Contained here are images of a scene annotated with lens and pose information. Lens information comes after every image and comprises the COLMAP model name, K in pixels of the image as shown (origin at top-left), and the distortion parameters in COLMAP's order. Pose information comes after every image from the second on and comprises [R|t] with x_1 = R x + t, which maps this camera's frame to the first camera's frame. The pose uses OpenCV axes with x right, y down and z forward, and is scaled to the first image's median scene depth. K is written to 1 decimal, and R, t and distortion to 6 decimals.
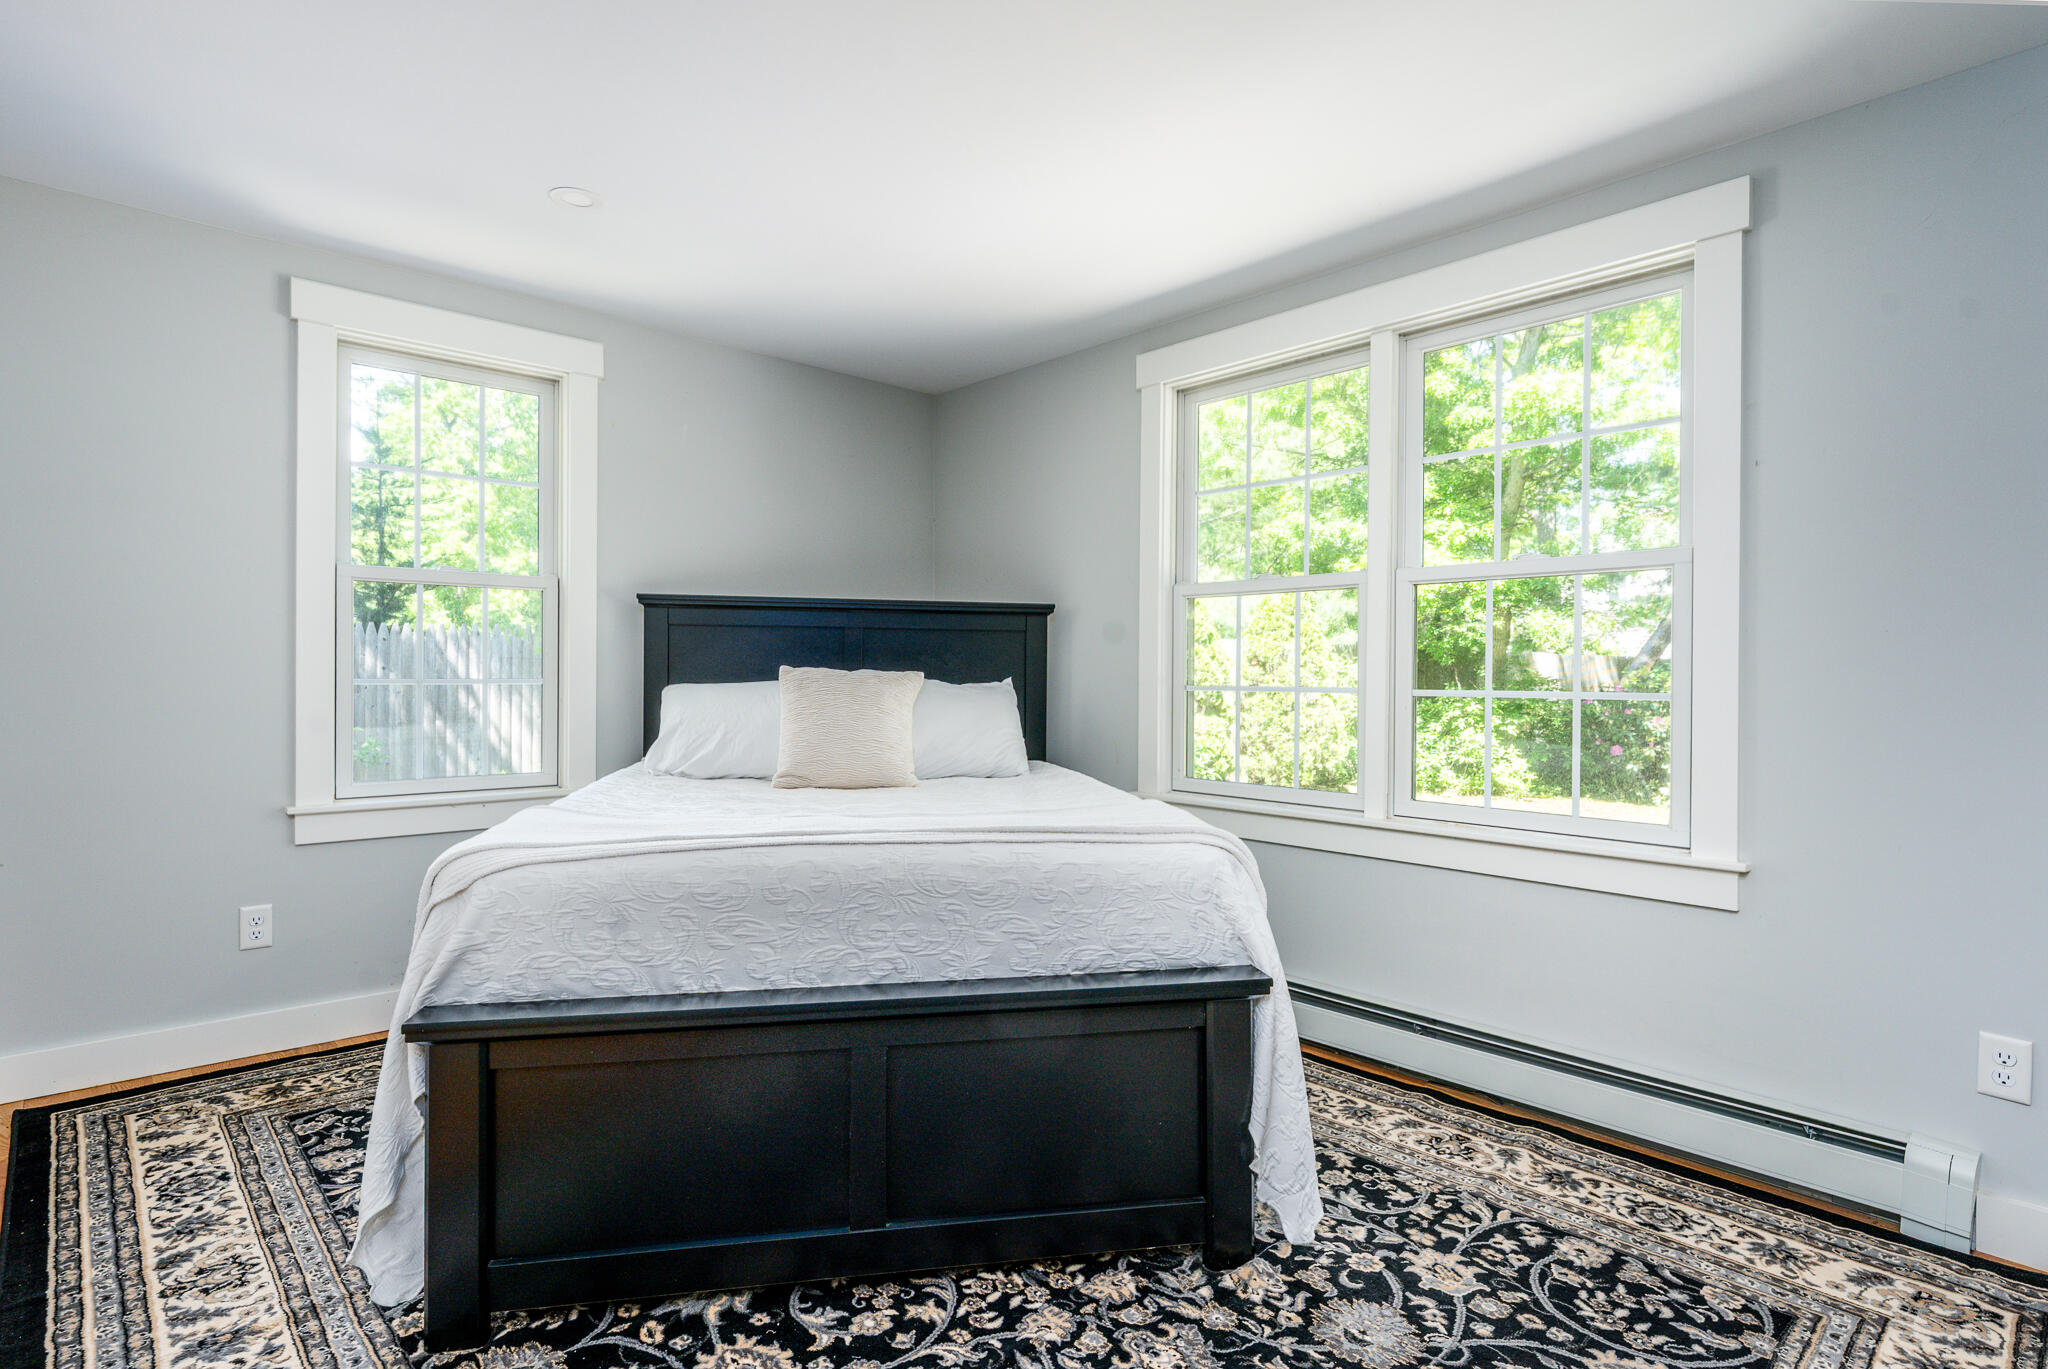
lens RADIAL K [[1031.0, 0, 1024.0], [0, 1031.0, 684.5], [0, 0, 1]] dist [0.008960, 0.000168]
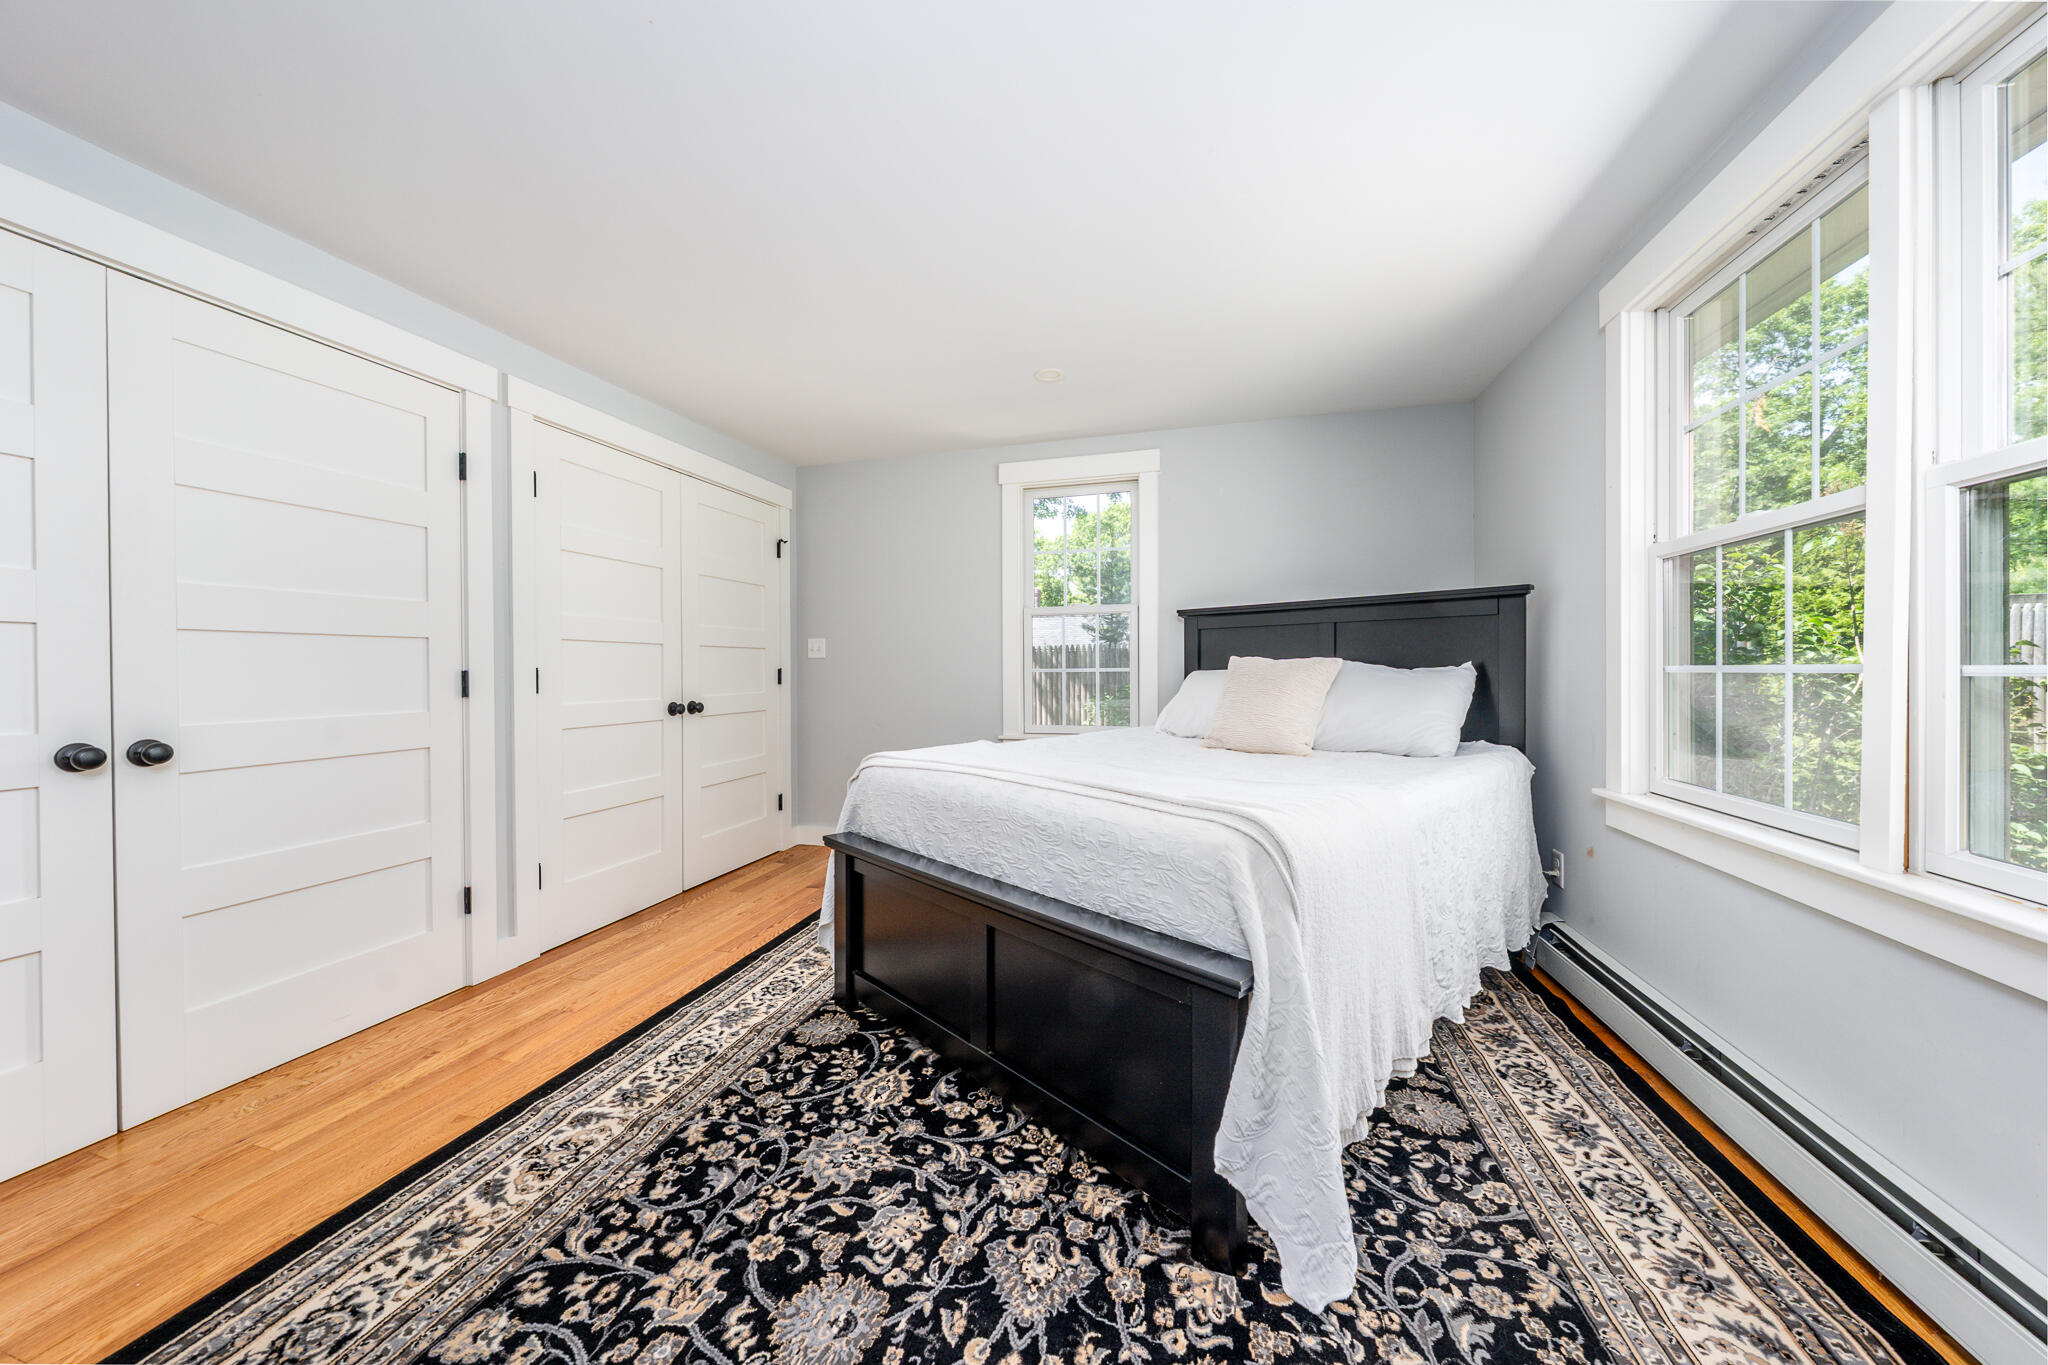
lens RADIAL K [[703.3, 0, 1024.0], [0, 703.3, 682.5], [0, 0, 1]] dist [-0.001513, -0.000111]
pose [[0.531912, 0.003188, -0.846794, 0.709347], [0.003198, 0.999978, 0.005773, 0.018263], [0.846794, -0.005779, 0.531890, 0.549717]]
